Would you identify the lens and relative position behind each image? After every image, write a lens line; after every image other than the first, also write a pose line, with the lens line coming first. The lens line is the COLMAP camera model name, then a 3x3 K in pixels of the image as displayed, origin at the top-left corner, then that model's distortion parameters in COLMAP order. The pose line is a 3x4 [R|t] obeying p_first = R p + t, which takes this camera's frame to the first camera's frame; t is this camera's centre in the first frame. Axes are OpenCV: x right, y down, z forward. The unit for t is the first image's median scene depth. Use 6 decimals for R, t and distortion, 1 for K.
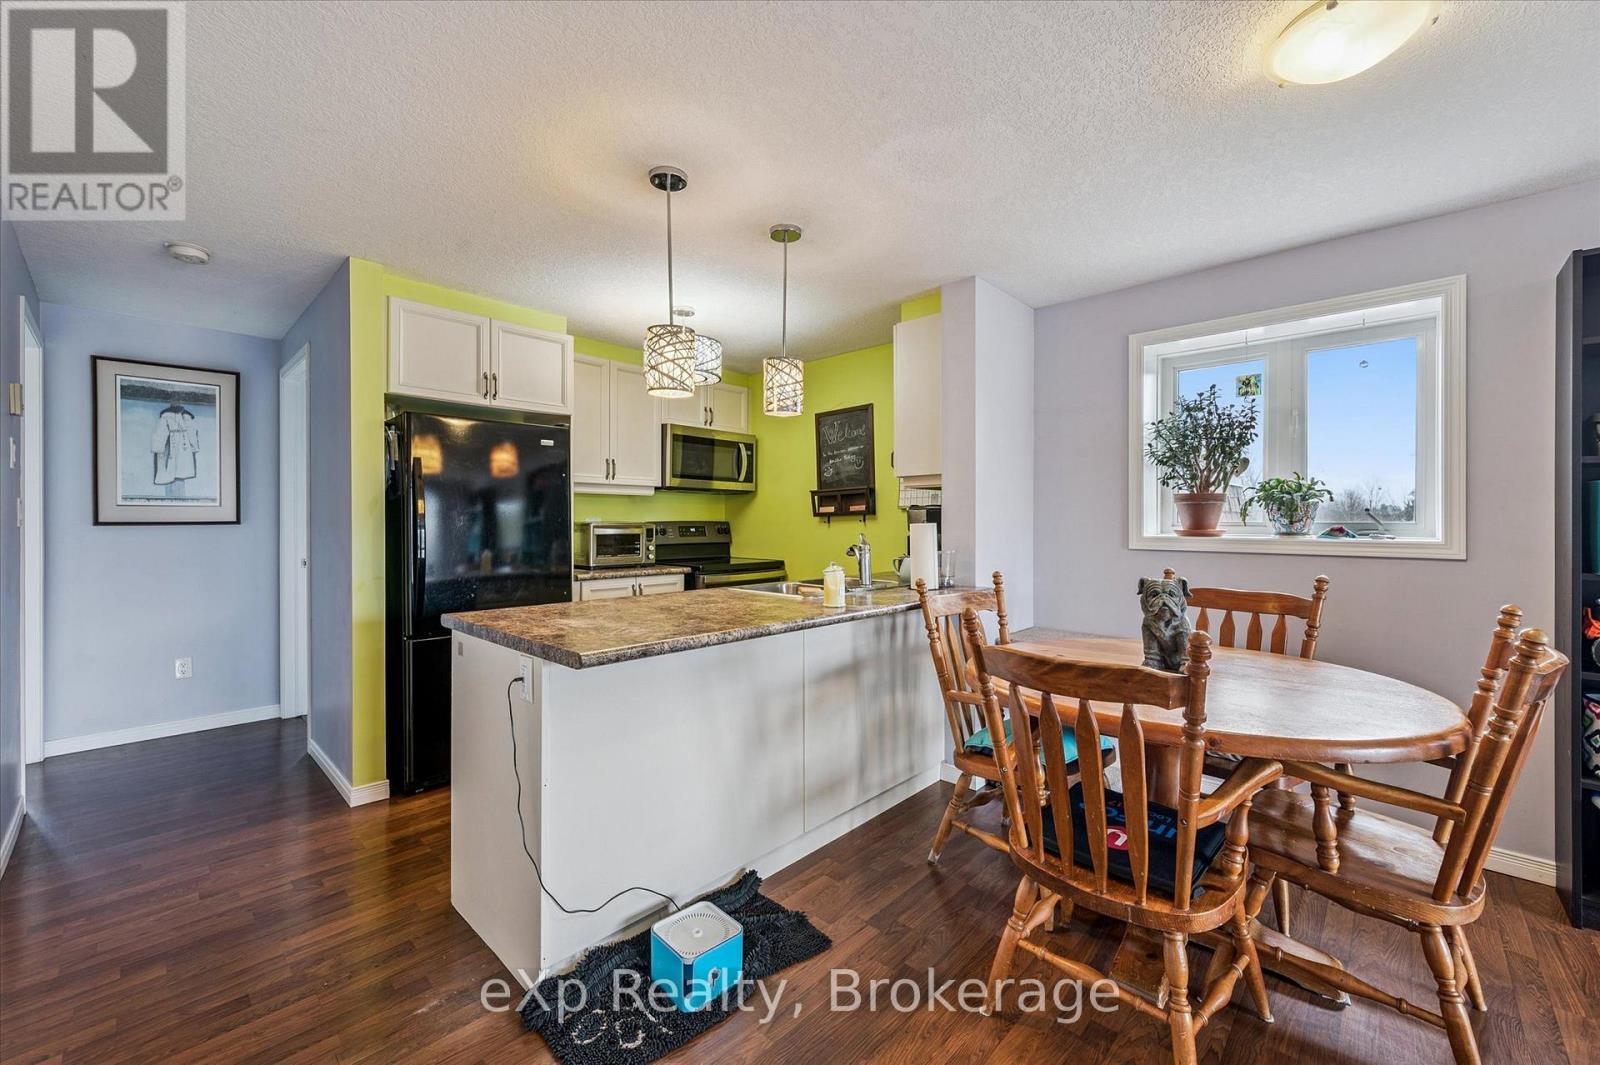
lens RADIAL K [[631.3, 0, 797.4], [0, 631.3, 524.6], [0, 0, 1]] dist [-0.002846, 0.000424]
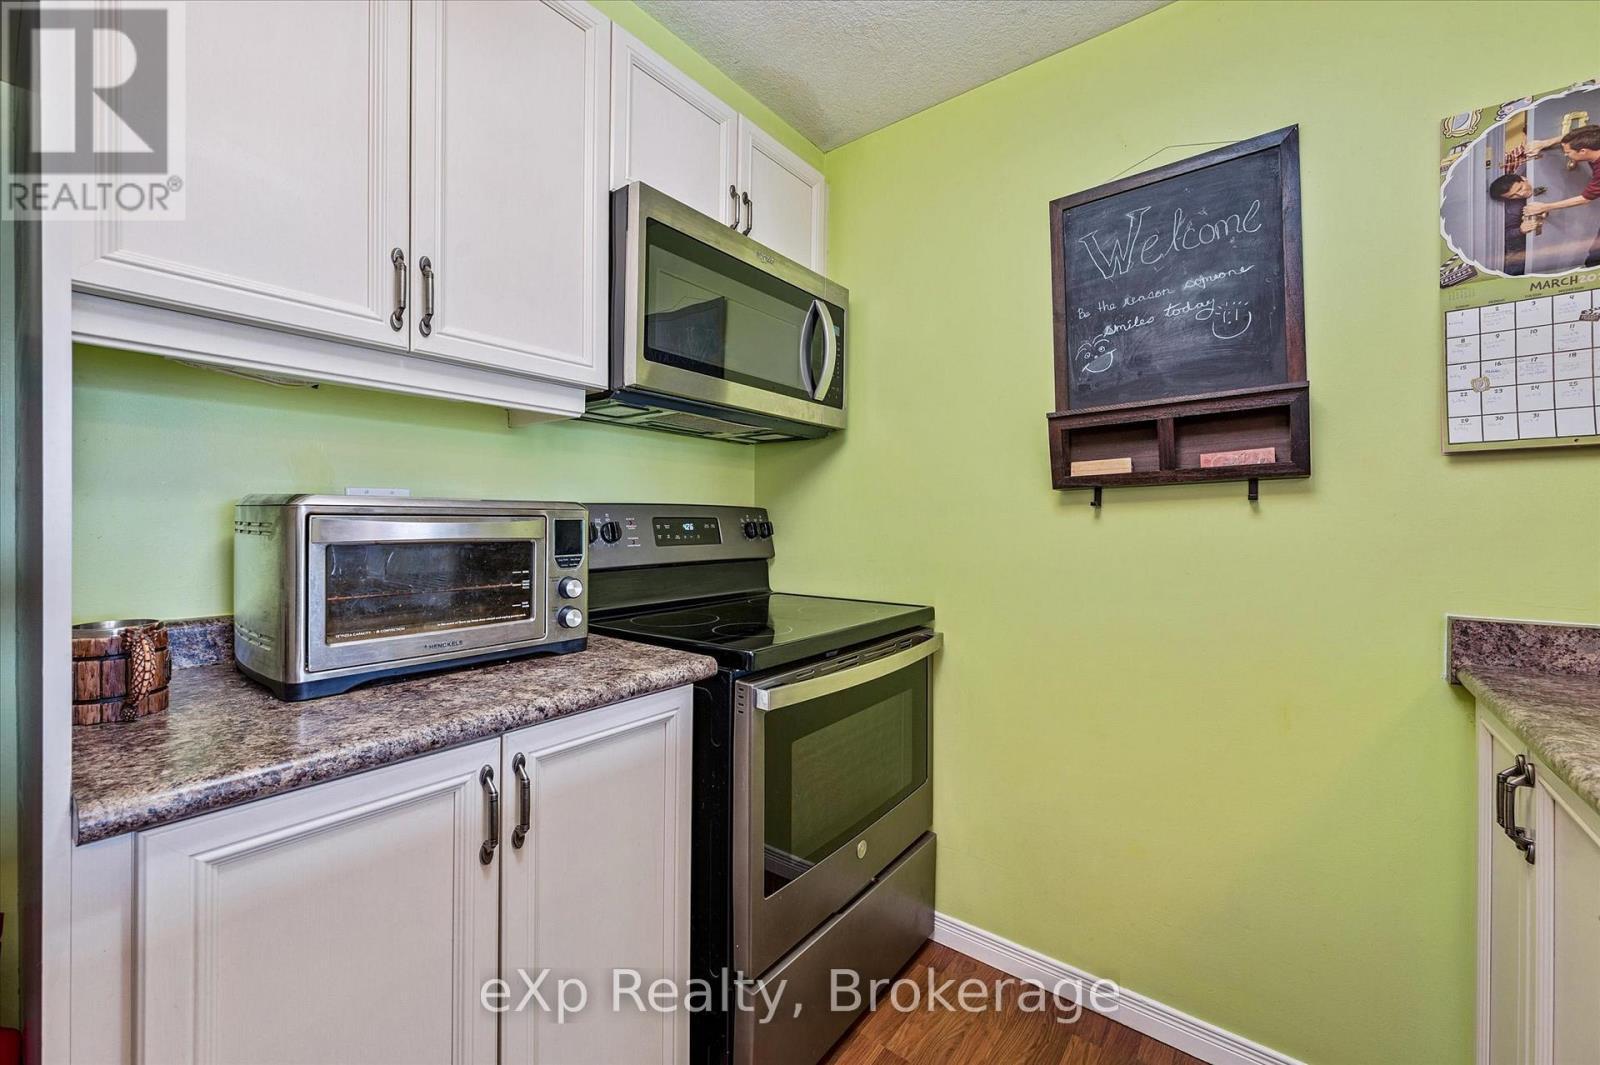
lens RADIAL K [[631.3, 0, 800.9], [0, 631.3, 522.2], [0, 0, 1]] dist [-0.002846, 0.000424]
pose [[0.993431, 0.000462, 0.114429, -0.125944], [-0.000455, 1.000000, -0.000082, 0.005147], [-0.114429, 0.000029, 0.993431, 0.546517]]
